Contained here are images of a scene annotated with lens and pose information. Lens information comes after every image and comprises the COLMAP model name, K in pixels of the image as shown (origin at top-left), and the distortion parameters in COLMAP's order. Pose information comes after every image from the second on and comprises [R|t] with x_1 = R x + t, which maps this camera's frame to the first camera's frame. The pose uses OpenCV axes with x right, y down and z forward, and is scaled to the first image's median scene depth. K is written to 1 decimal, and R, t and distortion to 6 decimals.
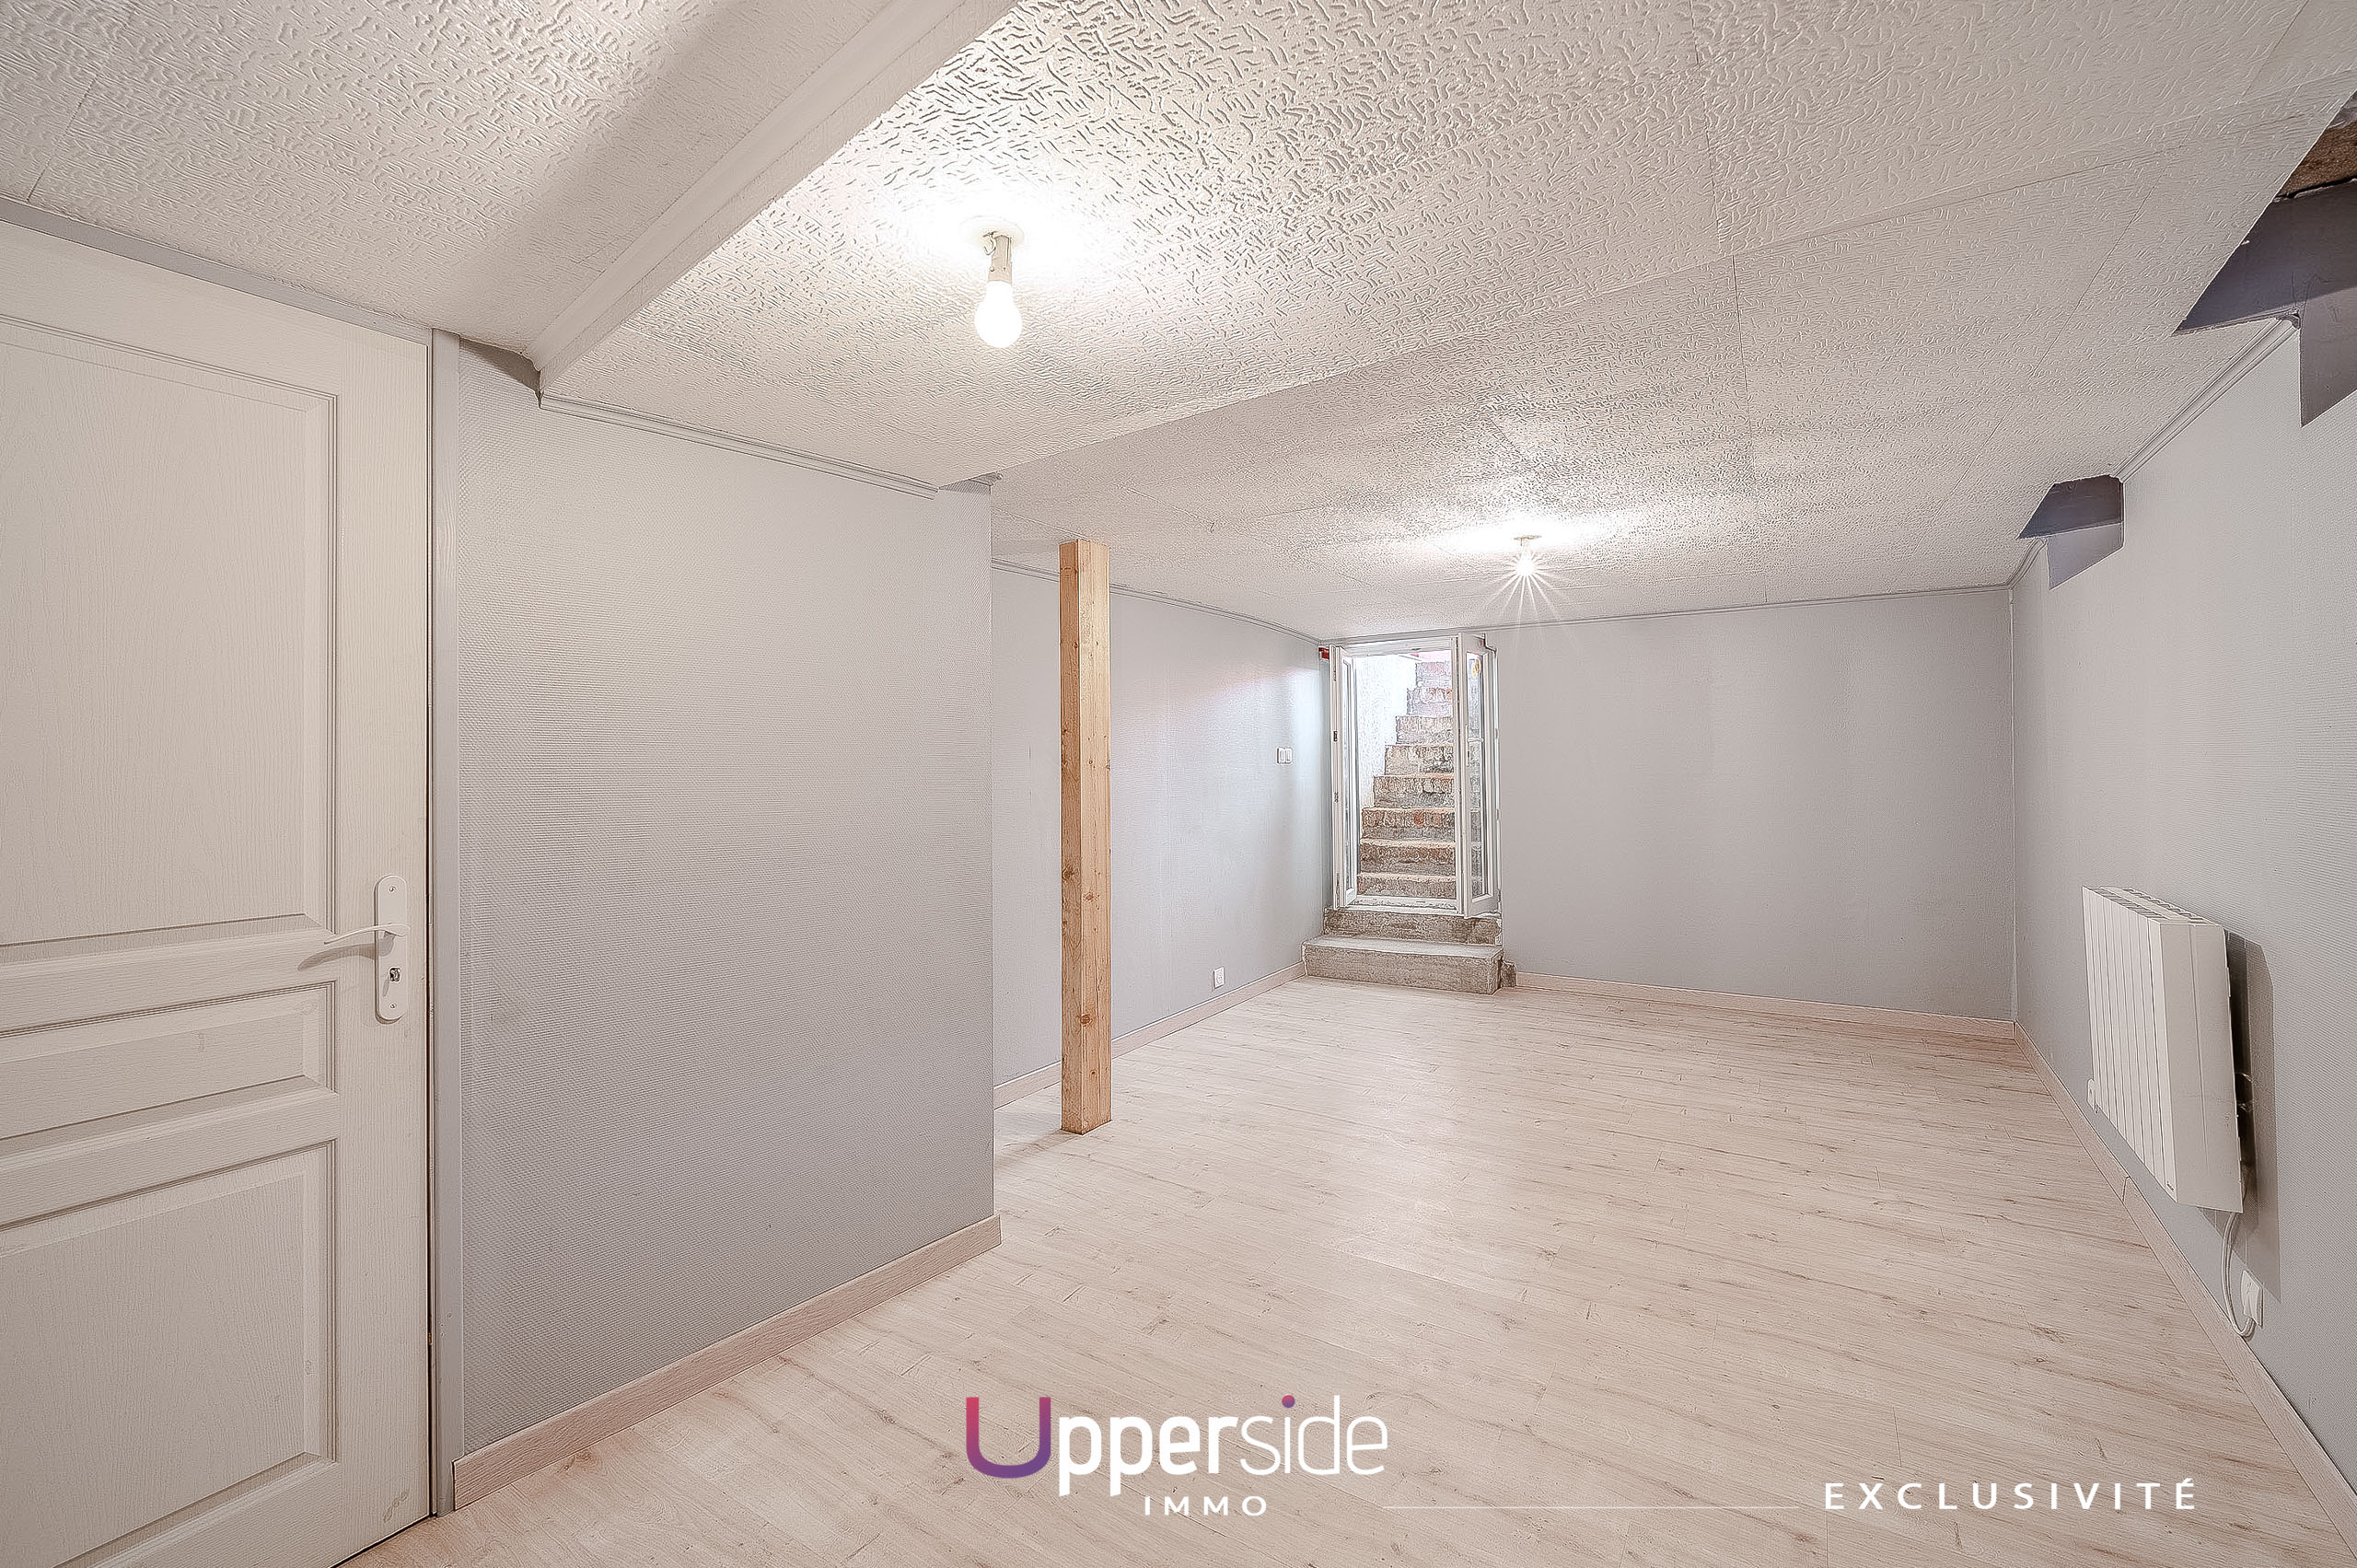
lens RADIAL K [[950.4, 0, 1180.0], [0, 950.4, 772.5], [0, 0, 1]] dist [0.002503, -0.000109]
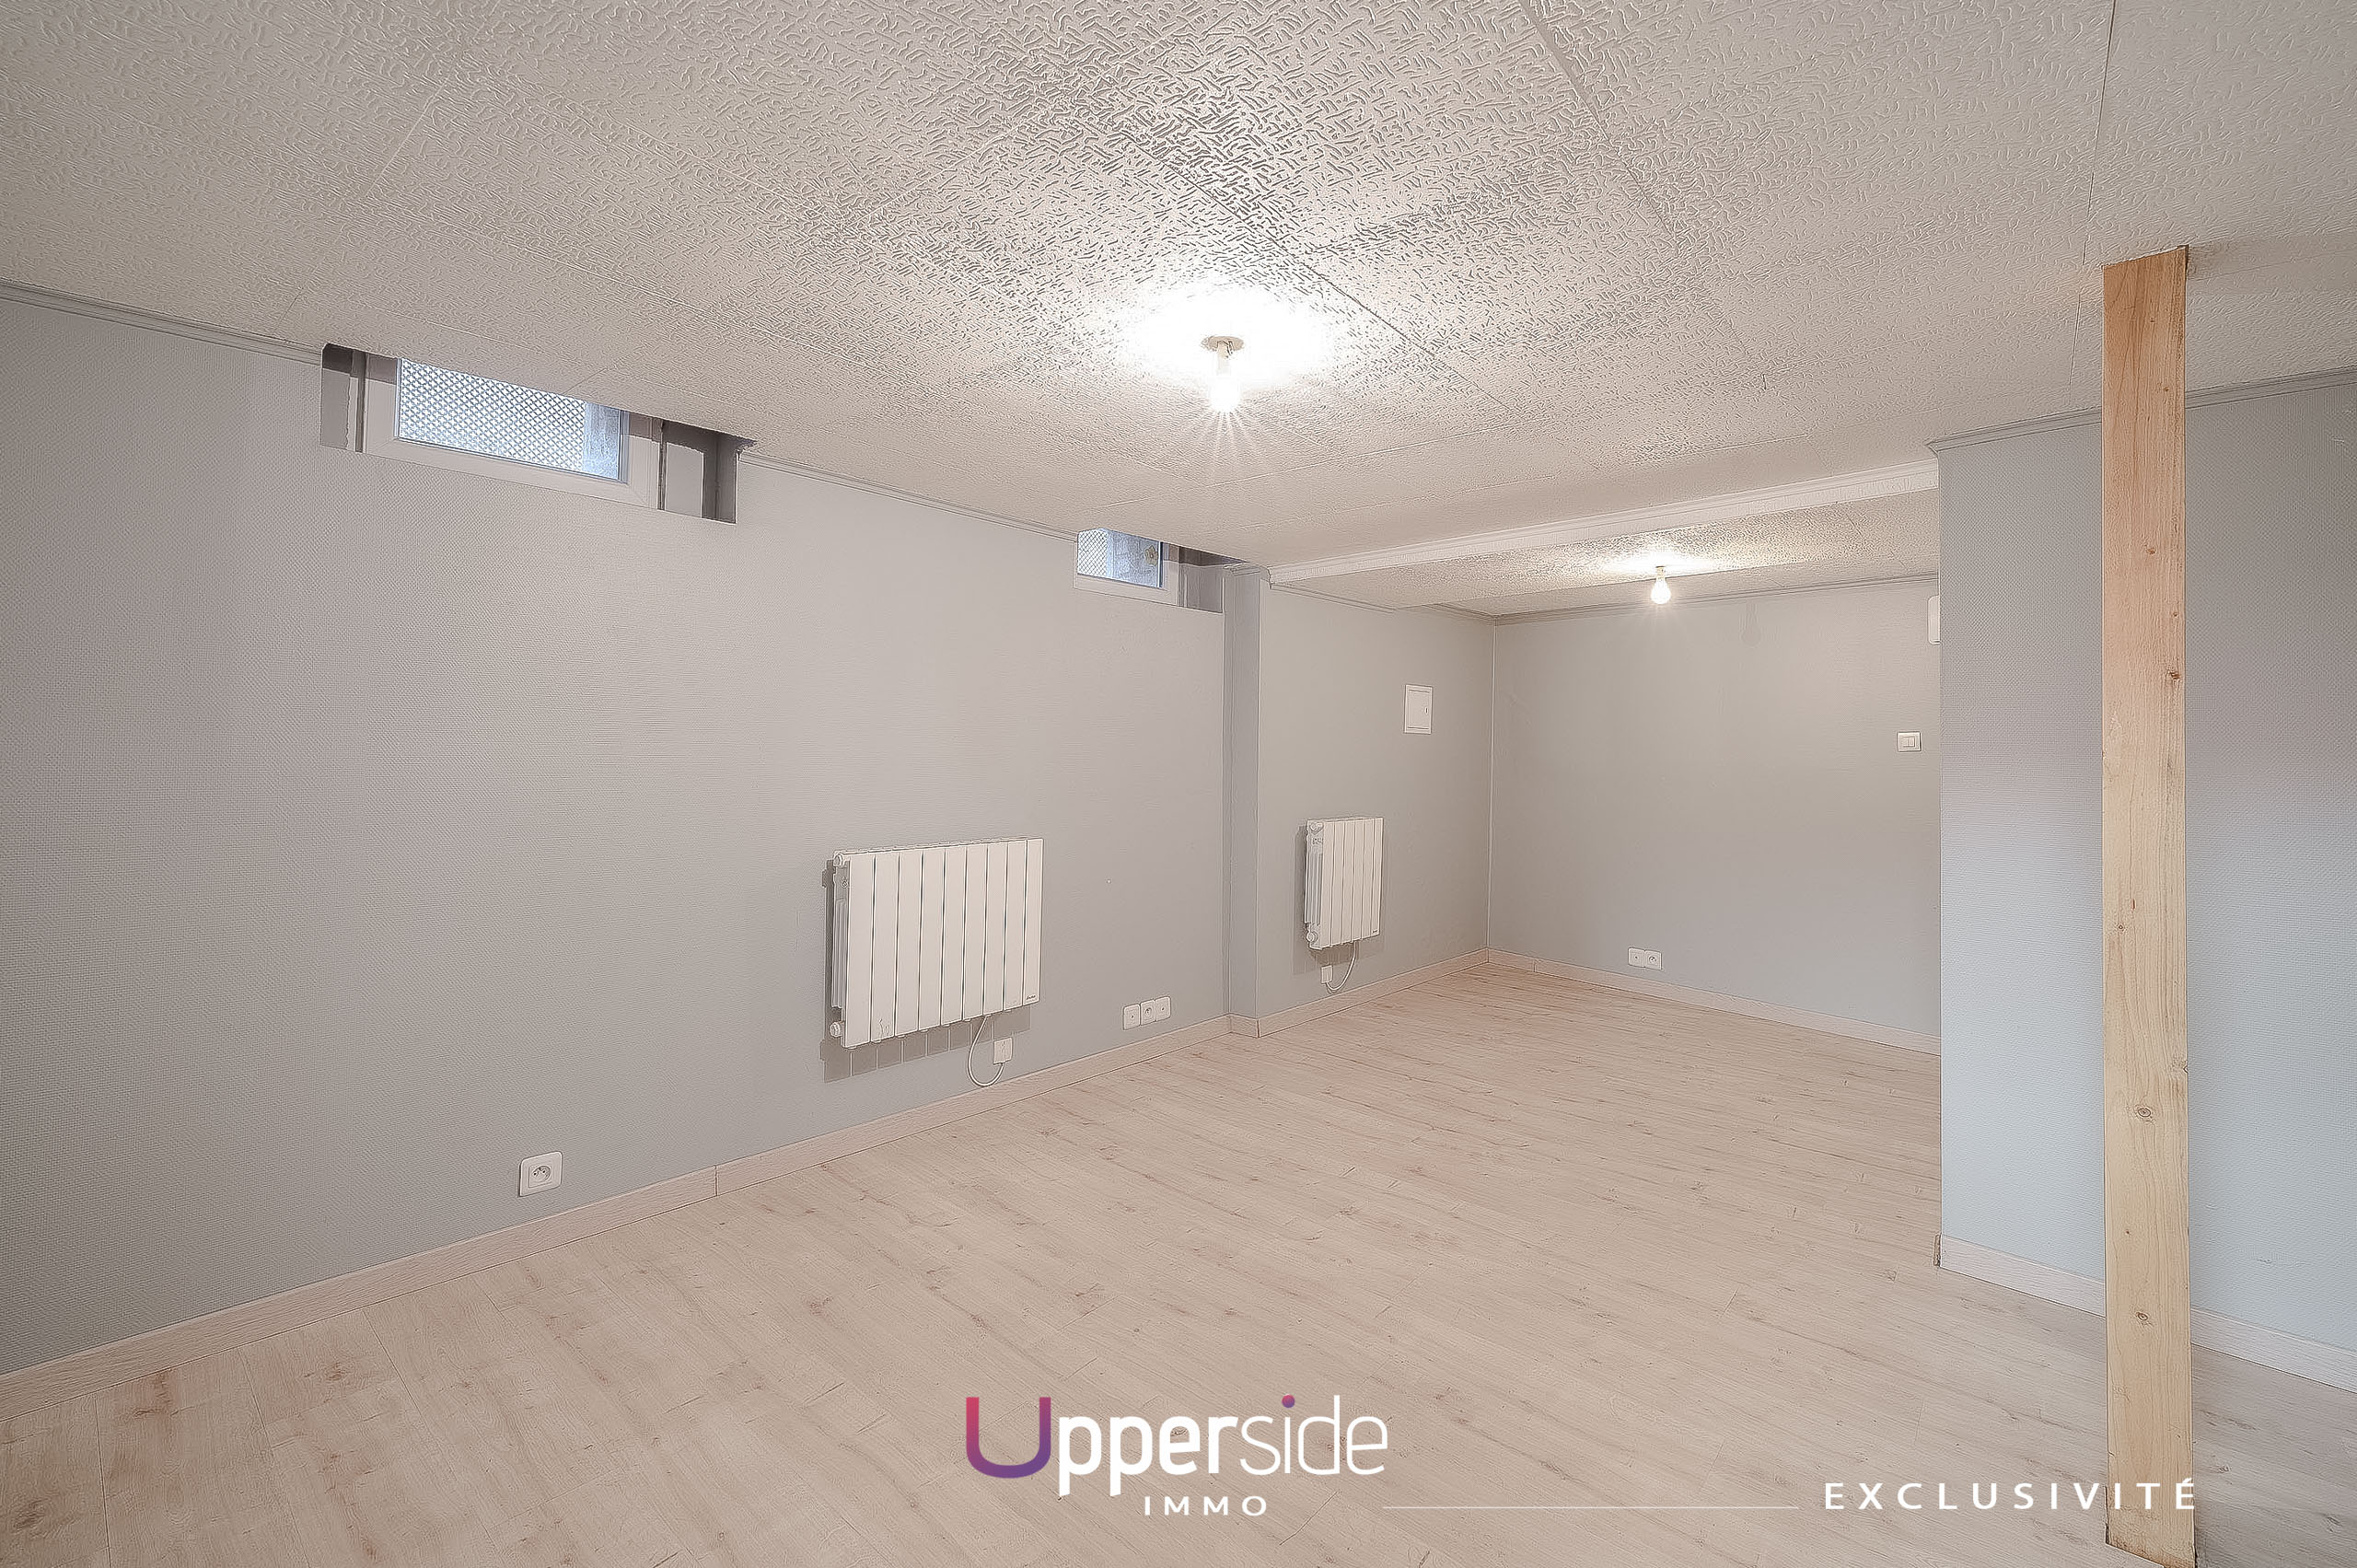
lens RADIAL K [[950.4, 0, 1158.8], [0, 950.4, 719.7], [0, 0, 1]] dist [0.002503, -0.000109]
pose [[-0.982810, -0.002334, 0.184606, 0.370204], [-0.006504, 0.999737, -0.021987, -0.021235], [-0.184506, -0.022809, -0.982567, 1.949222]]
